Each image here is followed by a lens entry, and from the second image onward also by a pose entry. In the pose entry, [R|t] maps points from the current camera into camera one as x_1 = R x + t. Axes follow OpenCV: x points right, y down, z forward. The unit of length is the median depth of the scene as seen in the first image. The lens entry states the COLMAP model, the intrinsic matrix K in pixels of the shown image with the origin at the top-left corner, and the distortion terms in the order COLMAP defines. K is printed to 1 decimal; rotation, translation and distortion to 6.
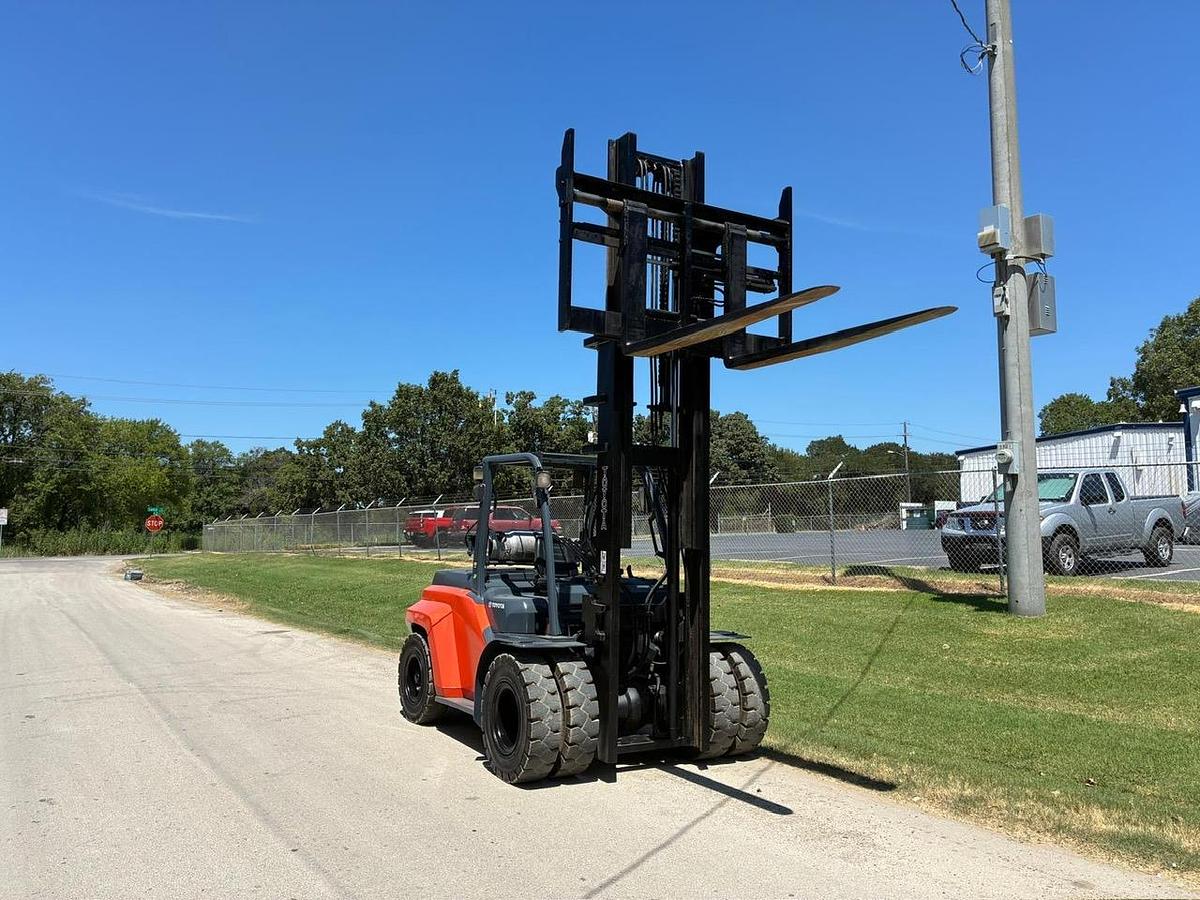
lens RADIAL K [[914.7, 0, 600.0], [0, 914.7, 450.0], [0, 0, 1]] dist [0.035965, -0.032903]
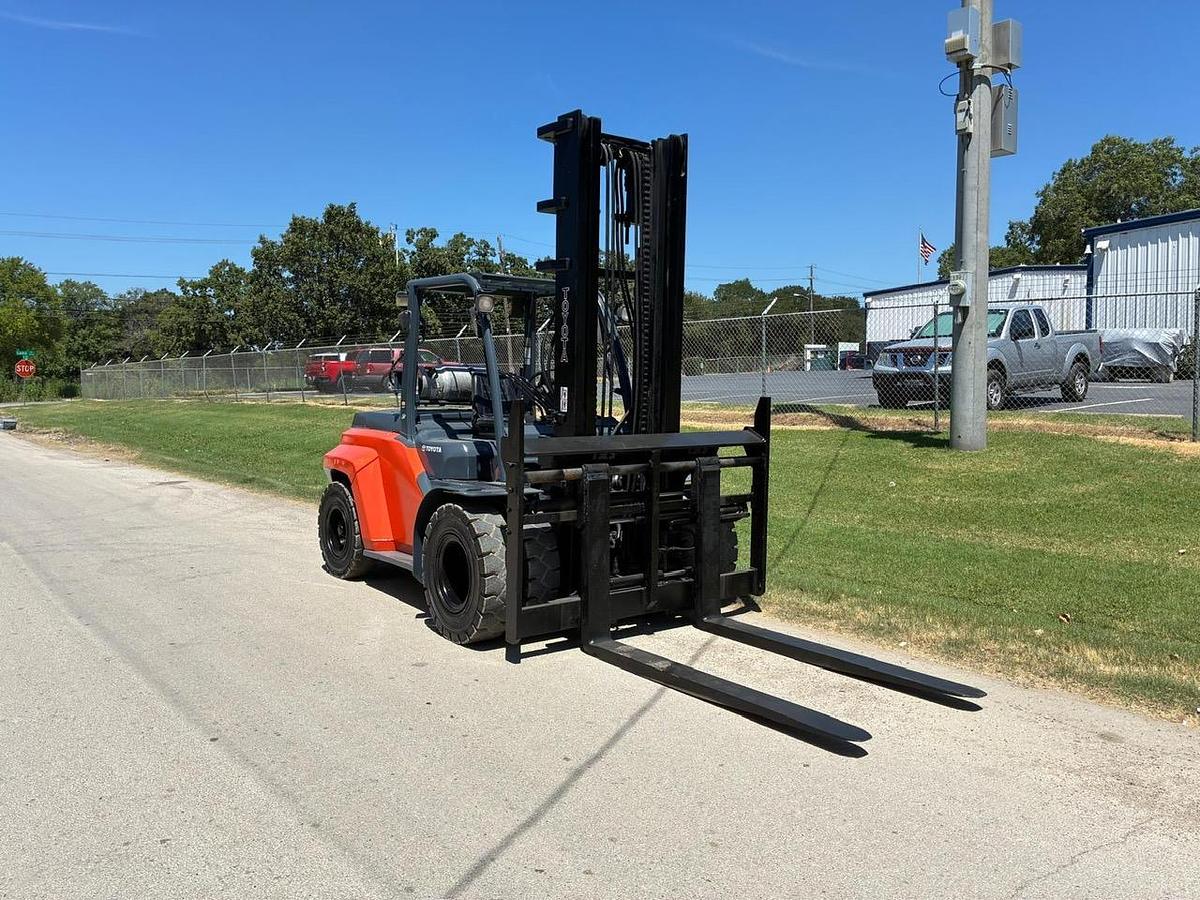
lens RADIAL K [[913.6, 0, 609.4], [0, 913.6, 445.0], [0, 0, 1]] dist [0.028766, -0.008266]
pose [[0.993706, -0.015355, 0.110959, -0.017836], [-0.002929, 0.986660, 0.162770, 0.009531], [-0.111978, -0.162070, 0.980405, 0.051756]]
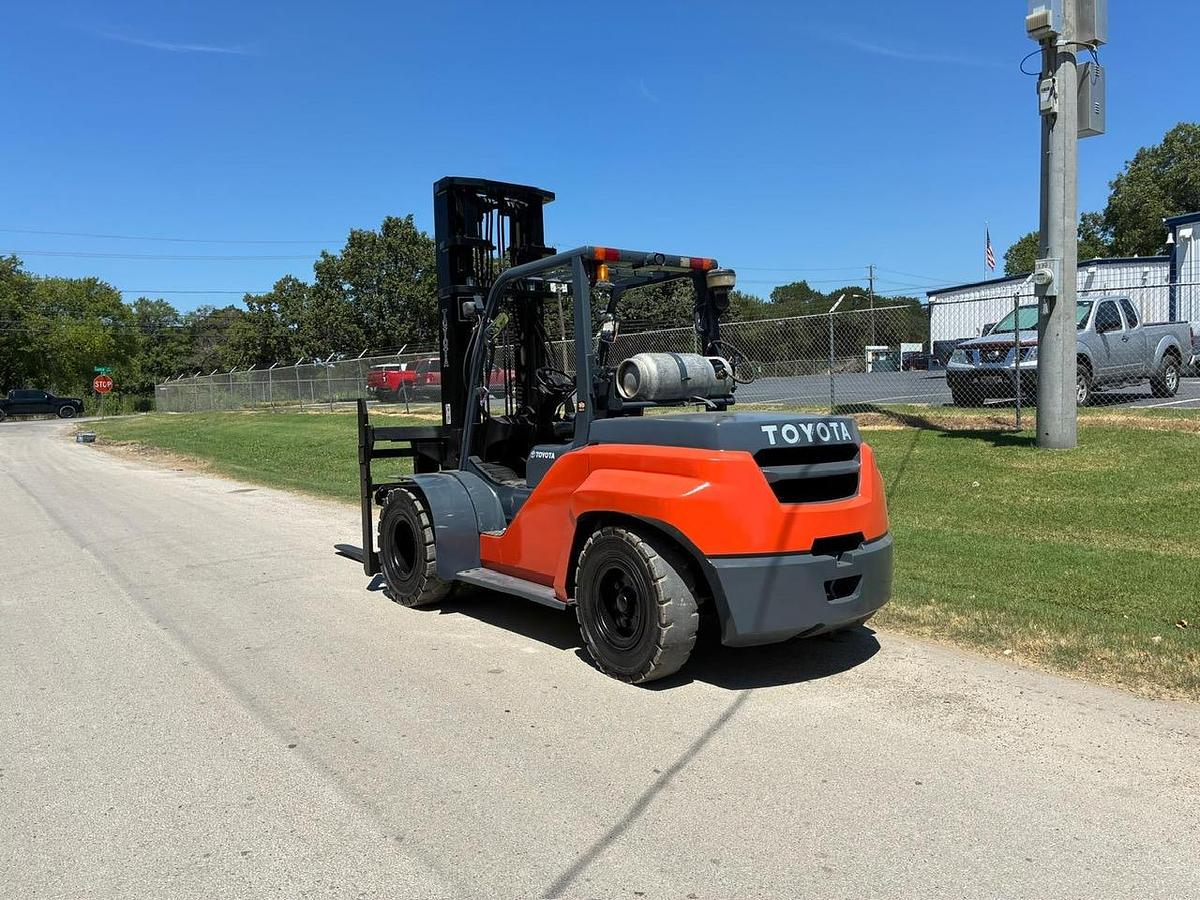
lens RADIAL K [[914.7, 0, 600.0], [0, 914.7, 450.0], [0, 0, 1]] dist [0.035965, -0.032903]
pose [[0.998817, -0.027040, 0.040409, -0.024071], [0.020252, 0.986935, 0.159844, 0.014578], [-0.044203, -0.158836, 0.986315, 0.063959]]
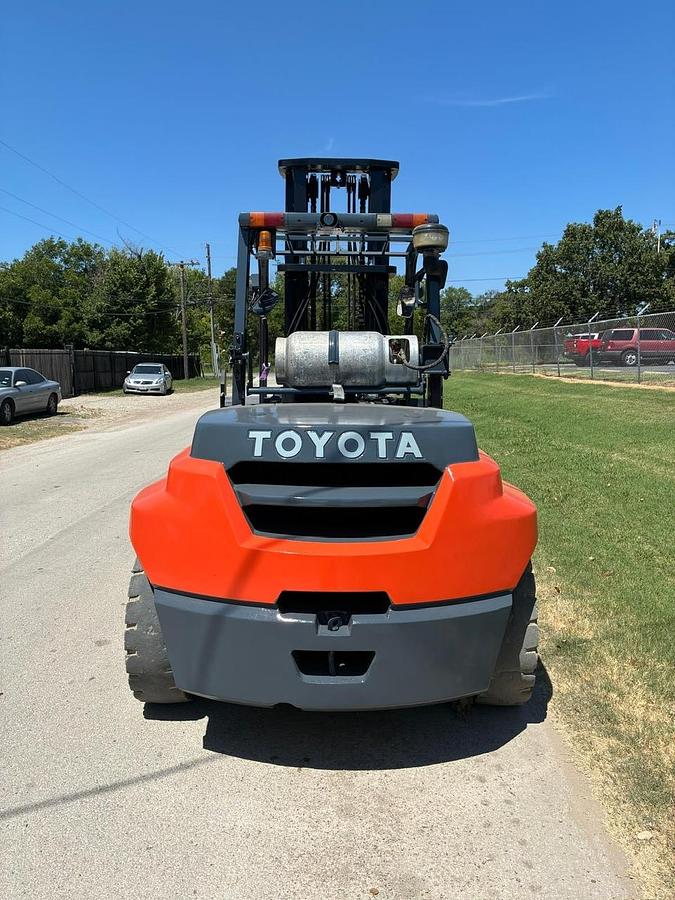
lens RADIAL K [[686.0, 0, 337.5], [0, 686.0, 450.0], [0, 0, 1]] dist [0.035965, -0.032903]
pose [[0.832600, 0.072461, -0.549114, 0.135399], [0.053712, 0.976170, 0.210256, 0.024487], [0.551264, -0.204553, 0.808867, 0.213507]]
